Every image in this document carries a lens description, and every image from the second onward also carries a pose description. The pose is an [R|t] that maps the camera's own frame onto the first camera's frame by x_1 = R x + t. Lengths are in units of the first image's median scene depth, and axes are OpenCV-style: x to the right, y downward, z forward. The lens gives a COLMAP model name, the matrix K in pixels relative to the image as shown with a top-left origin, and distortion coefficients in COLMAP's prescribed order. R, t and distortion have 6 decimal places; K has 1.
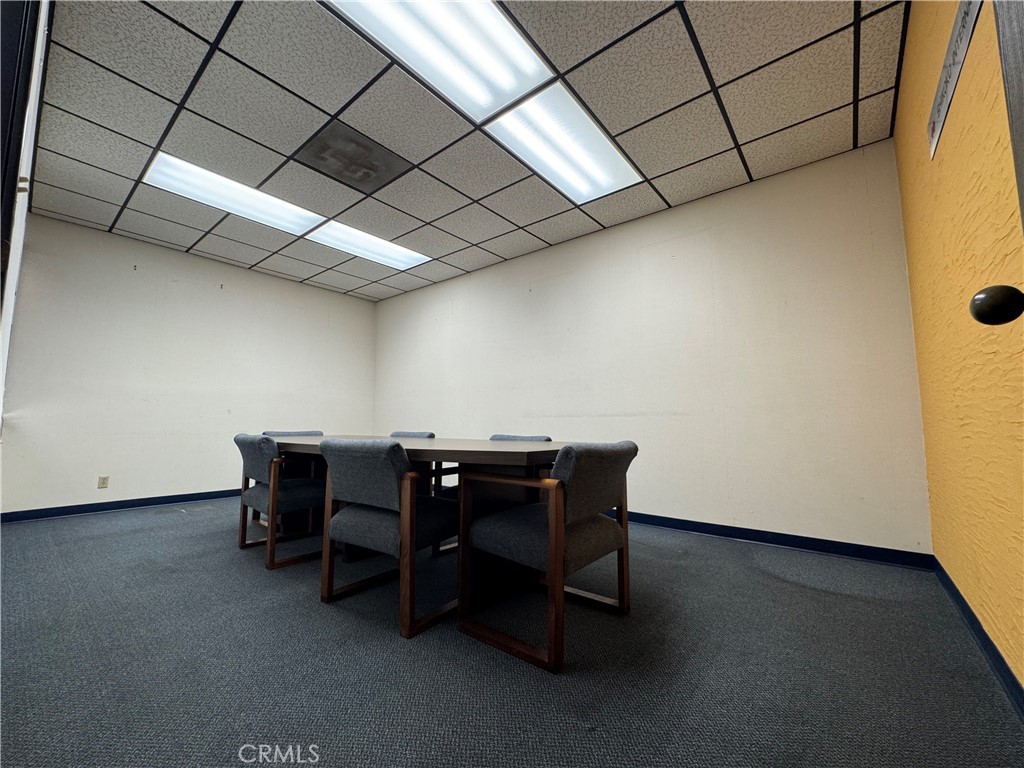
lens RADIAL K [[415.7, 0, 516.6], [0, 415.7, 387.9], [0, 0, 1]] dist [0.002870, -0.000382]
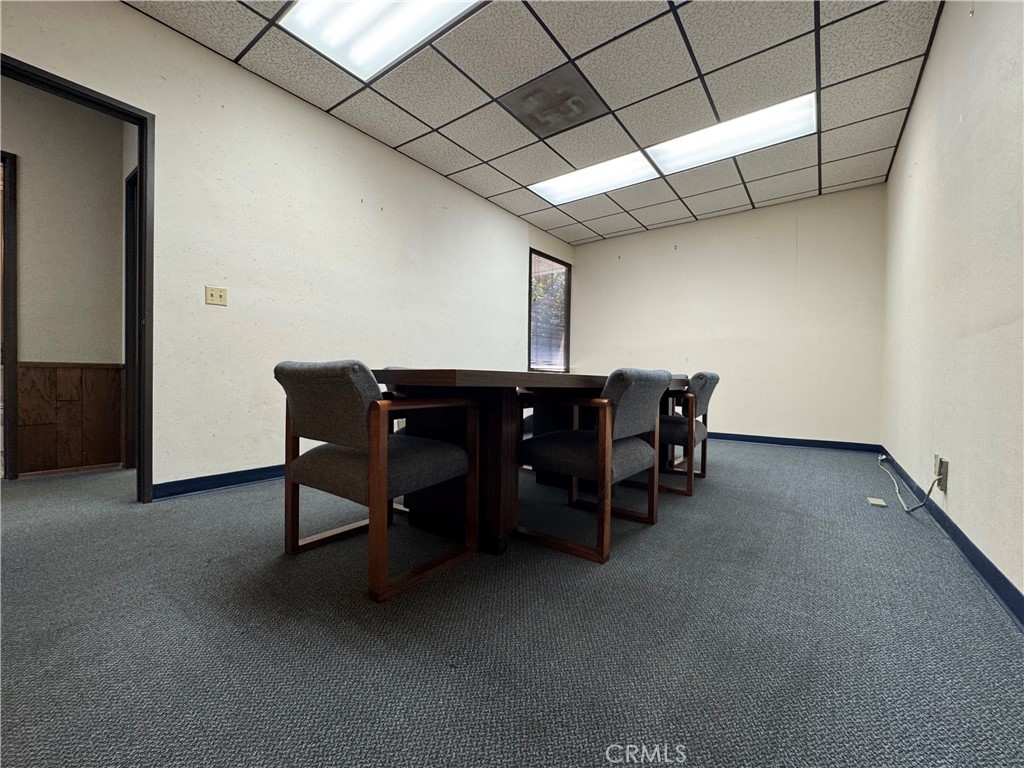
lens RADIAL K [[415.7, 0, 512.5], [0, 415.7, 385.0], [0, 0, 1]] dist [0.002870, -0.000382]
pose [[0.021395, 0.023886, -0.999486, 0.605638], [0.077976, 0.996629, 0.025487, 0.091246], [0.996726, -0.078481, 0.019460, 0.800863]]
